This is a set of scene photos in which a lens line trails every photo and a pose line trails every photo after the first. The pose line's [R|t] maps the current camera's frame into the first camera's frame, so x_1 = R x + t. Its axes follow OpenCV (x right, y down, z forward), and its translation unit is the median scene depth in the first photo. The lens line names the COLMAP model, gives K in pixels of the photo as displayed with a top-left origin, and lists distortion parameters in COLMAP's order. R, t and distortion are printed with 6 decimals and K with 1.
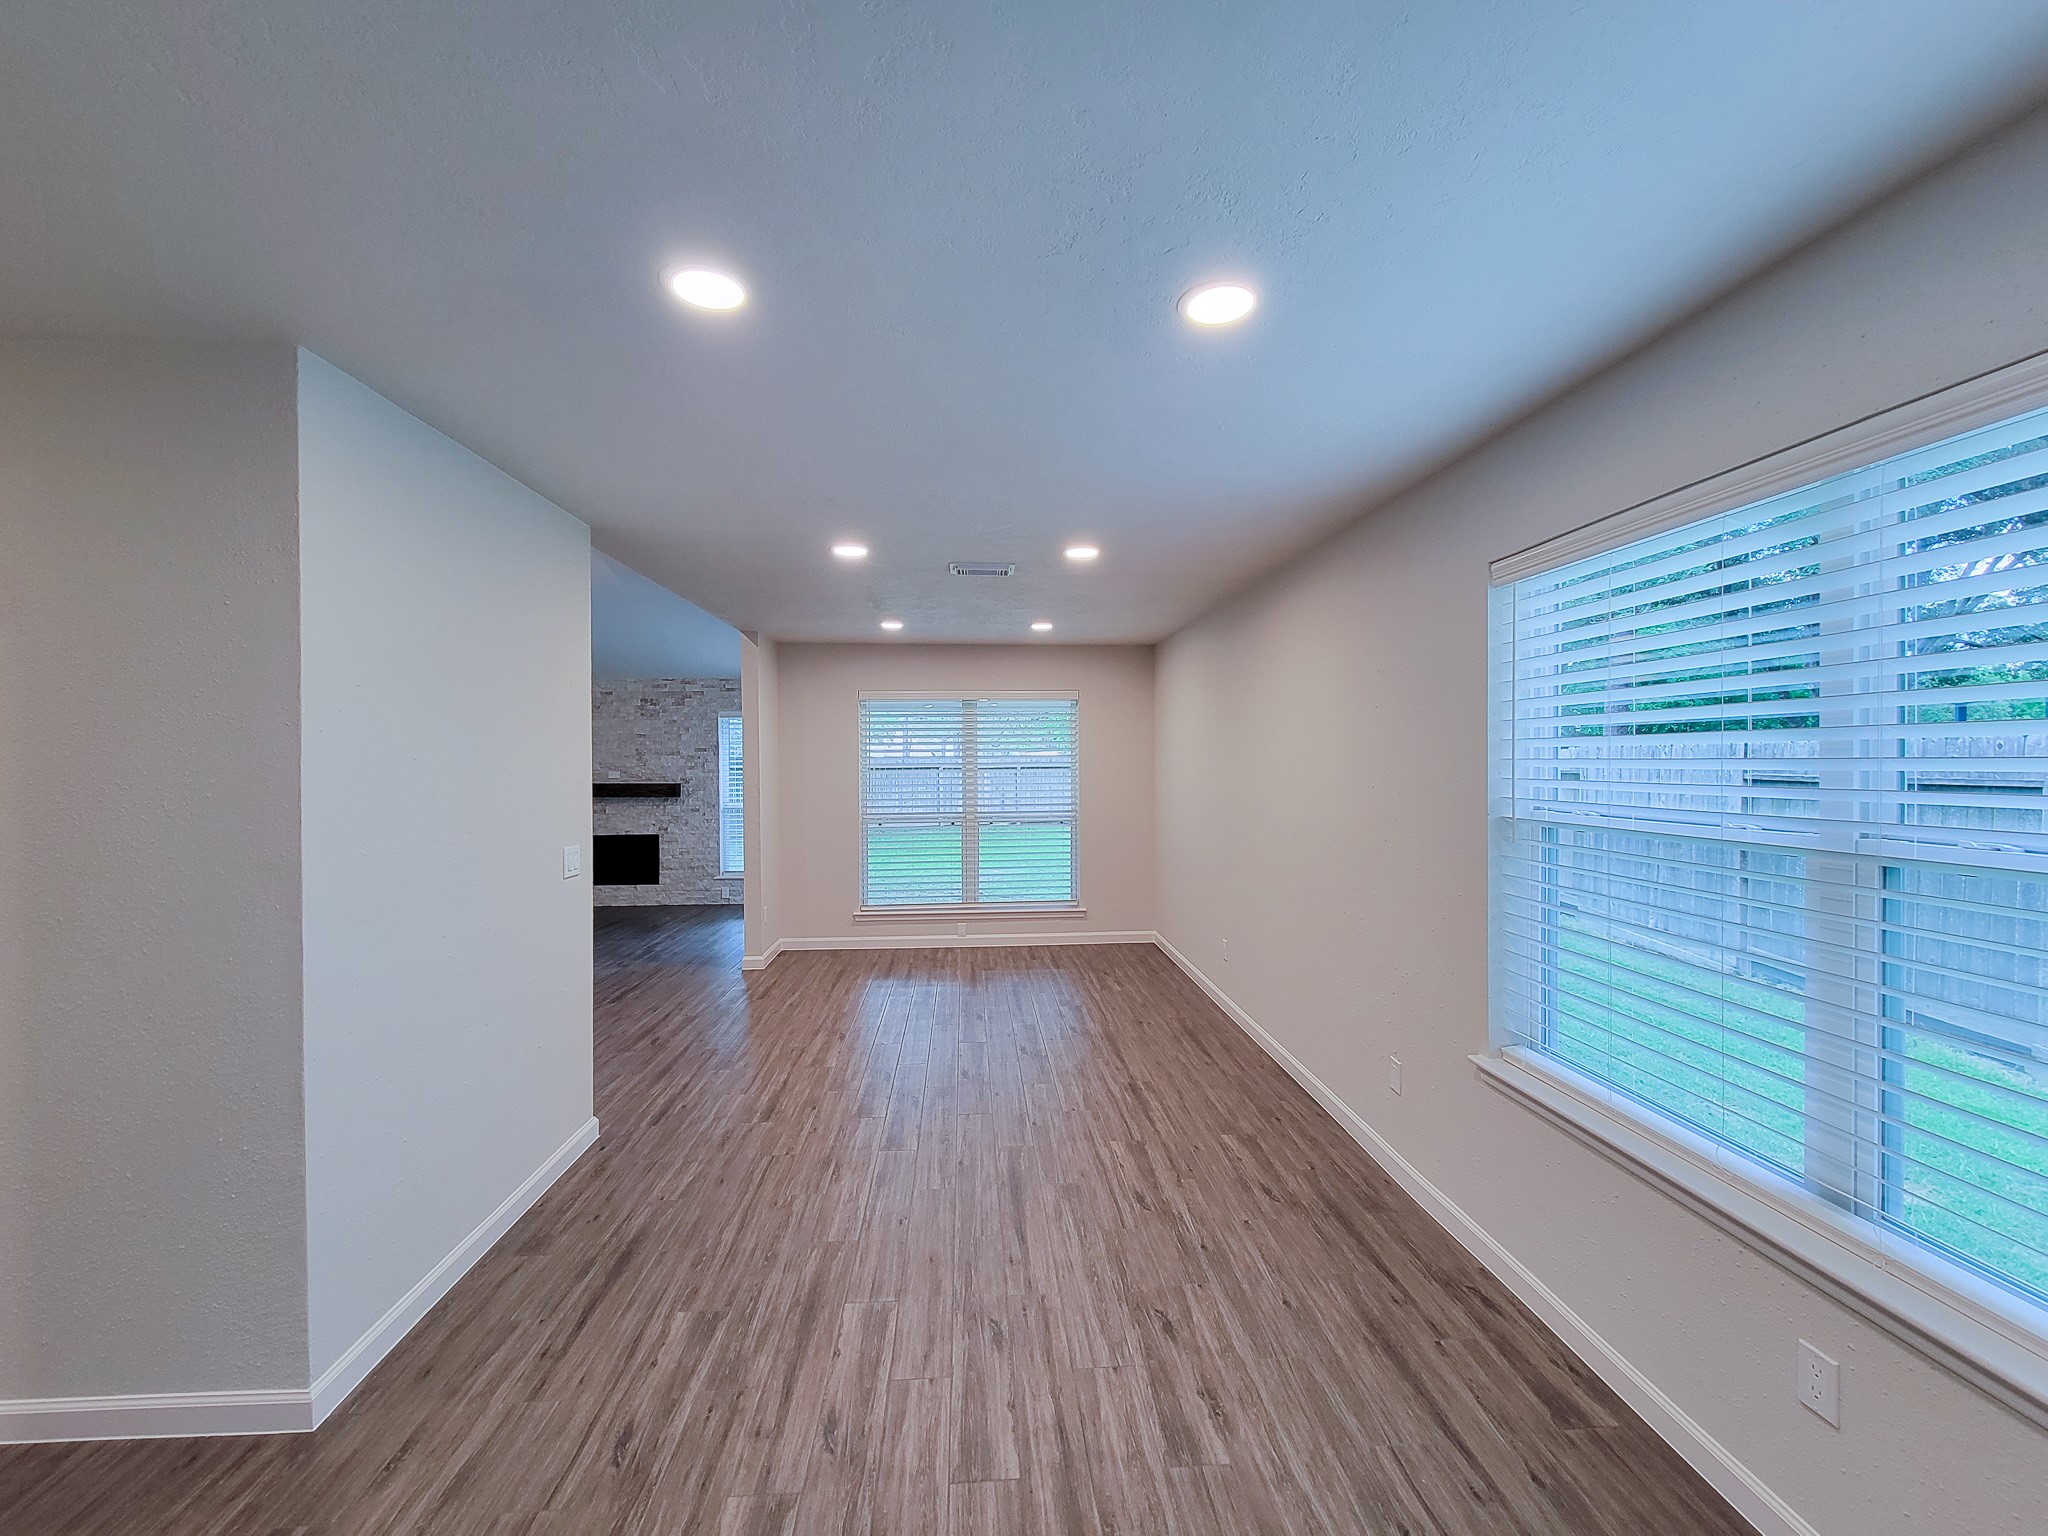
lens RADIAL K [[848.5, 0, 1024.0], [0, 848.5, 768.0], [0, 0, 1]] dist [-0.000647, -0.000540]
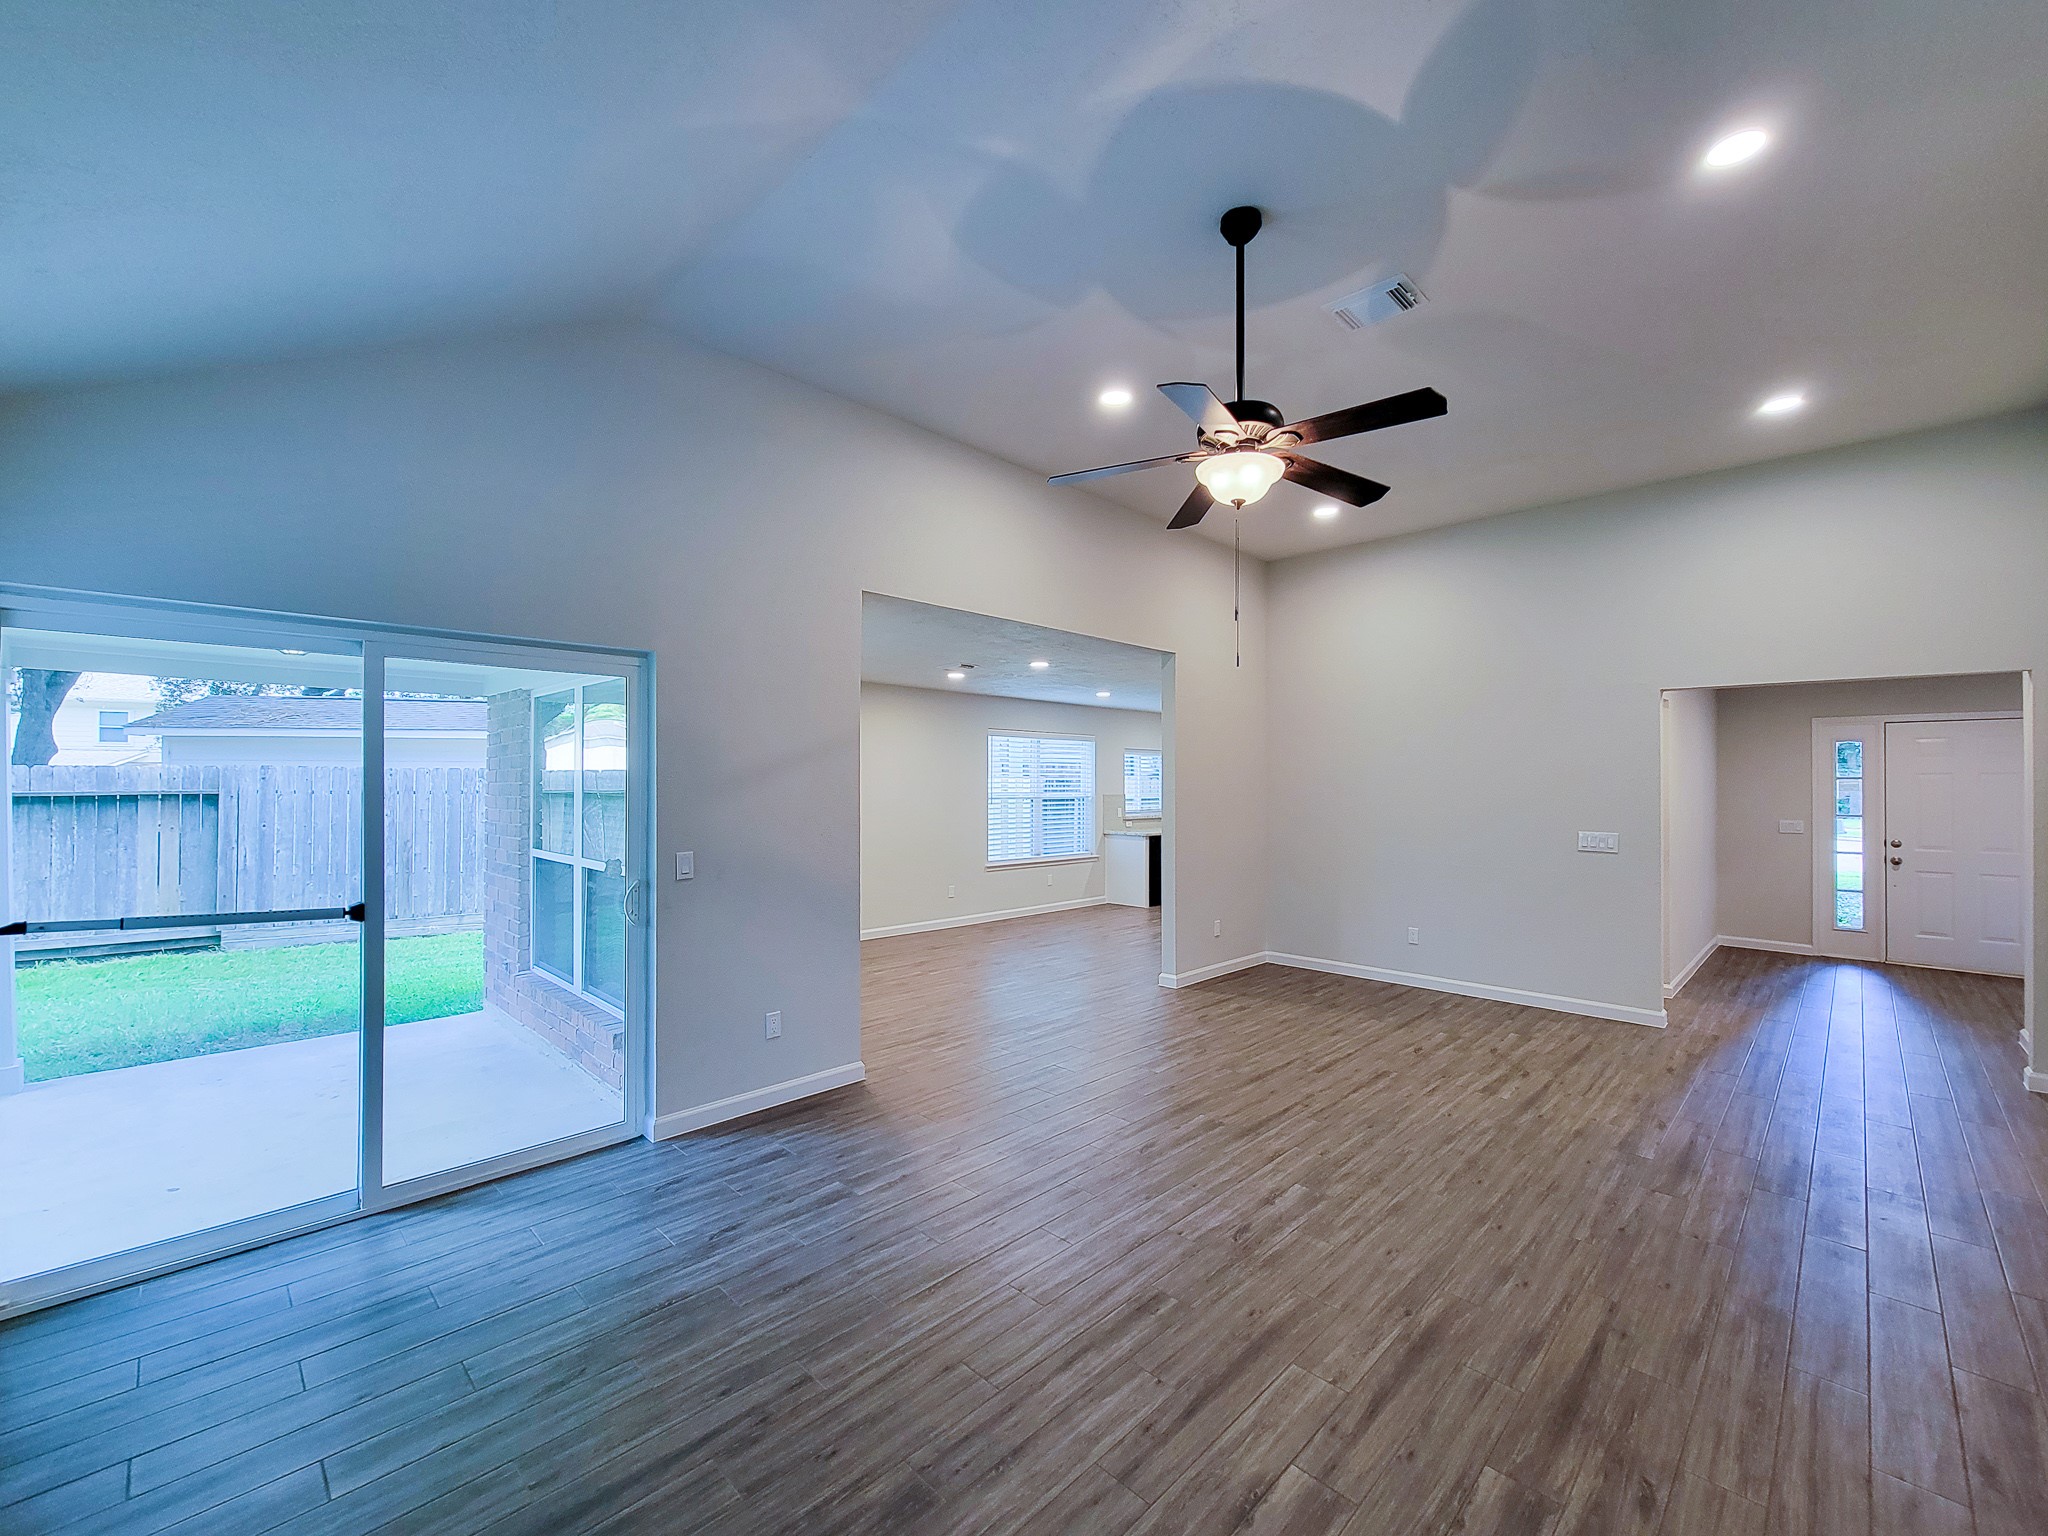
lens RADIAL K [[832.2, 0, 1031.4], [0, 832.2, 778.1], [0, 0, 1]] dist [-0.001305, -0.000779]
pose [[-0.667583, 0.006959, 0.744503, -1.267953], [0.007630, 0.999968, -0.002505, -0.005100], [-0.744497, 0.004008, -0.667614, 1.844081]]
